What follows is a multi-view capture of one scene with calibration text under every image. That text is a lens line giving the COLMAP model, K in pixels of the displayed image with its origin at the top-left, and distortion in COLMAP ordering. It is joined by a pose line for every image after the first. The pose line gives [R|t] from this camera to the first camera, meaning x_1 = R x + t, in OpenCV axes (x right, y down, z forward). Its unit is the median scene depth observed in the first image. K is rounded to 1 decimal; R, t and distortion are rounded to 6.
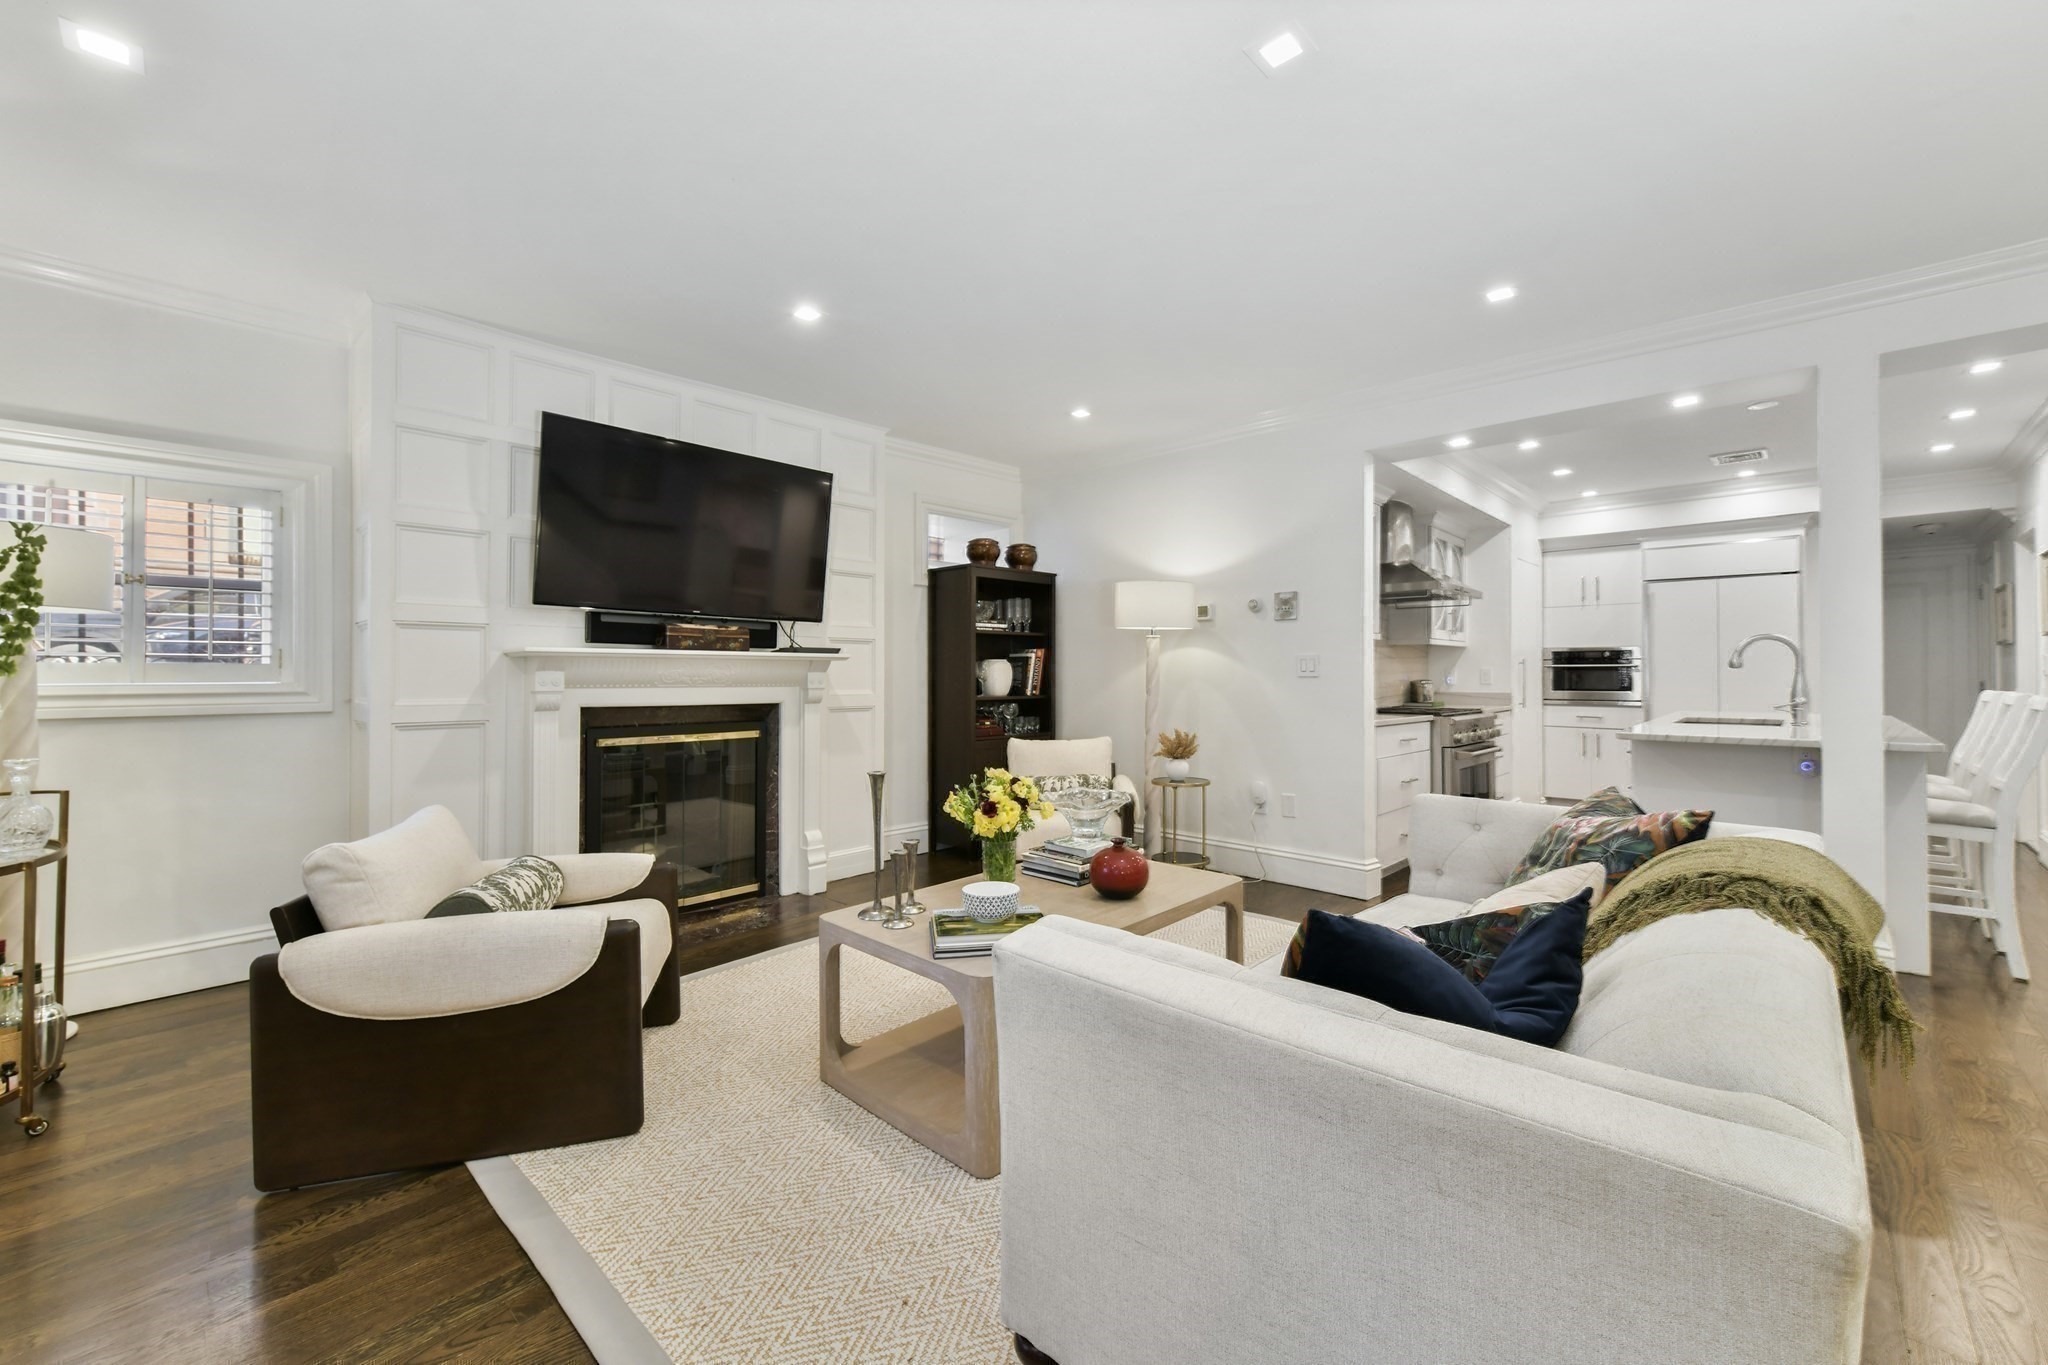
lens RADIAL K [[824.6, 0, 1036.4], [0, 824.6, 667.8], [0, 0, 1]] dist [-0.002013, 0.000312]
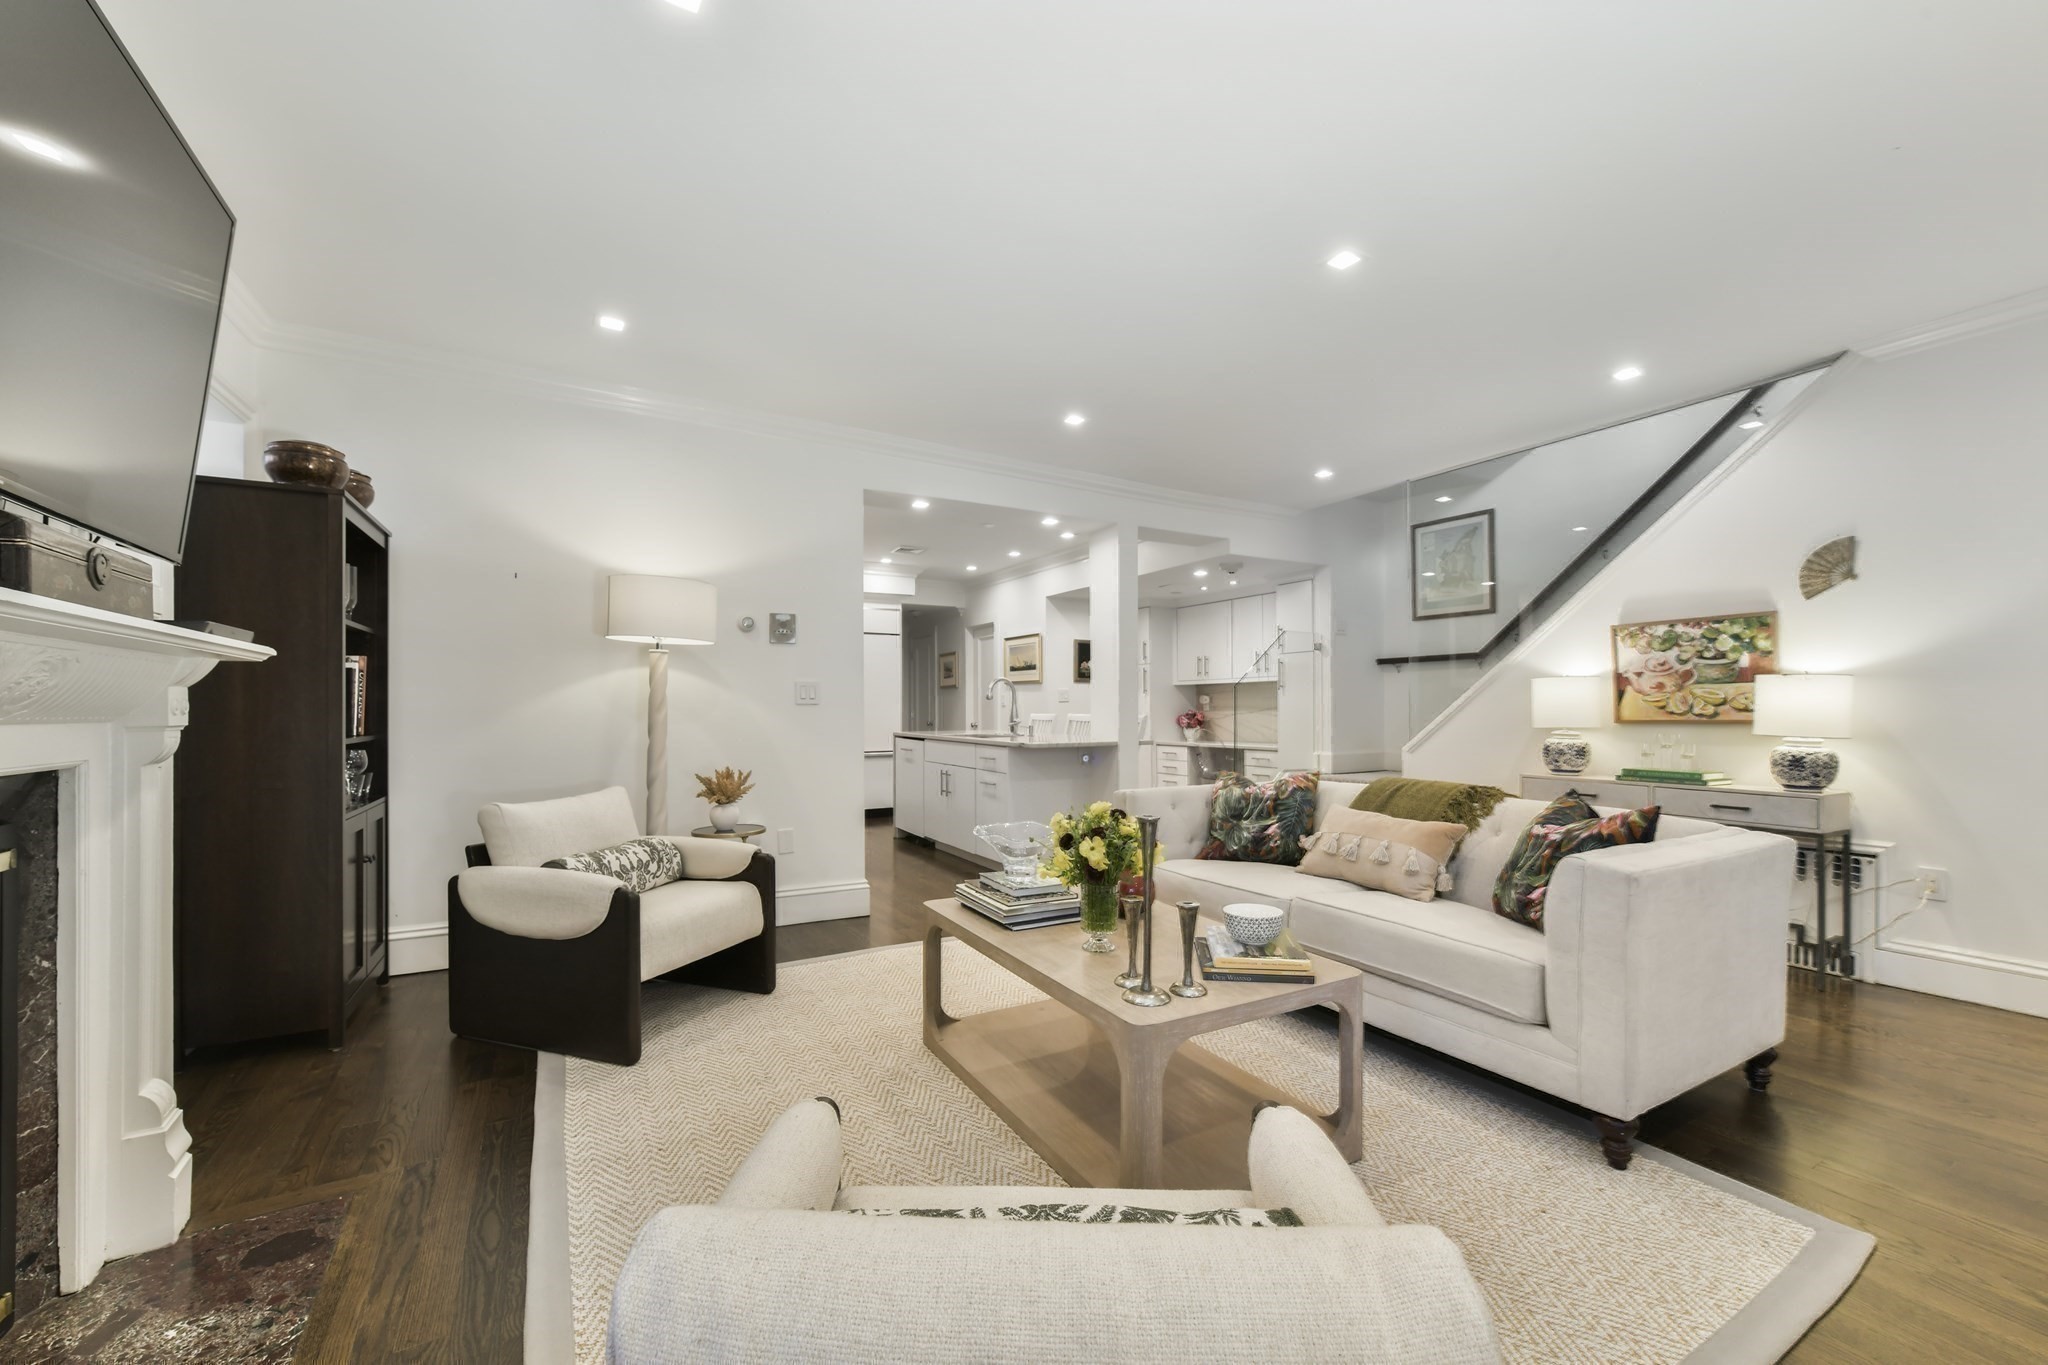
lens RADIAL K [[824.6, 0, 1037.1], [0, 824.6, 701.8], [0, 0, 1]] dist [-0.002013, 0.000312]
pose [[0.285193, 0.007119, 0.958444, -0.533952], [-0.005832, 0.999967, -0.005692, 0.012154], [-0.958452, -0.003967, 0.285225, 0.478172]]
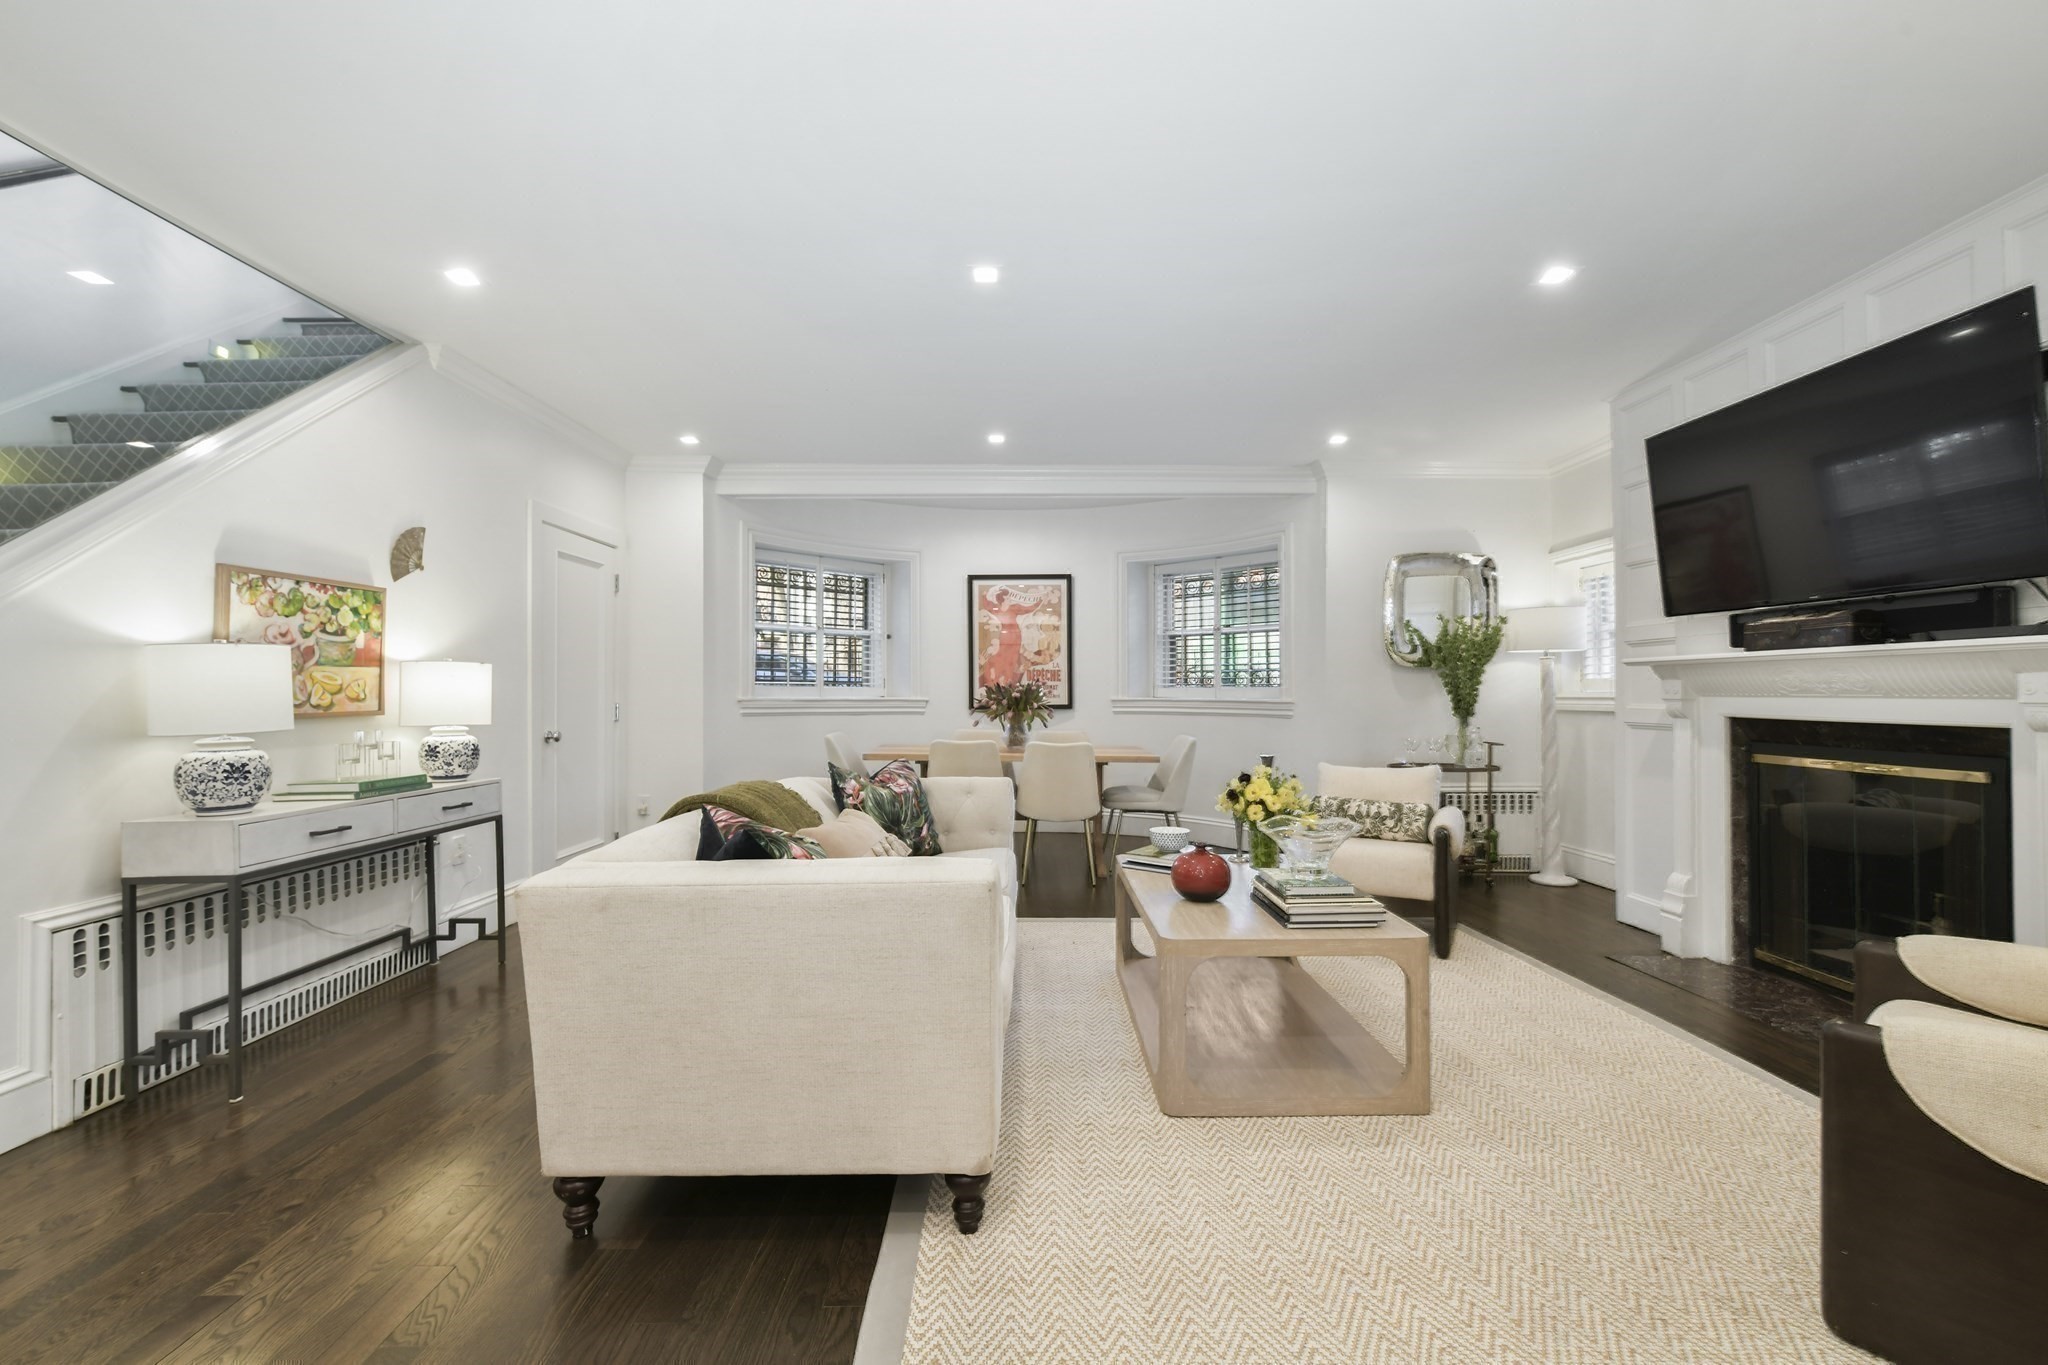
lens RADIAL K [[824.6, 0, 1032.1], [0, 824.6, 691.2], [0, 0, 1]] dist [-0.002013, 0.000312]
pose [[-0.723537, -0.000017, -0.690286, 0.559892], [0.009420, 0.999907, -0.009898, 0.016924], [0.690222, -0.013664, -0.723469, 0.938223]]
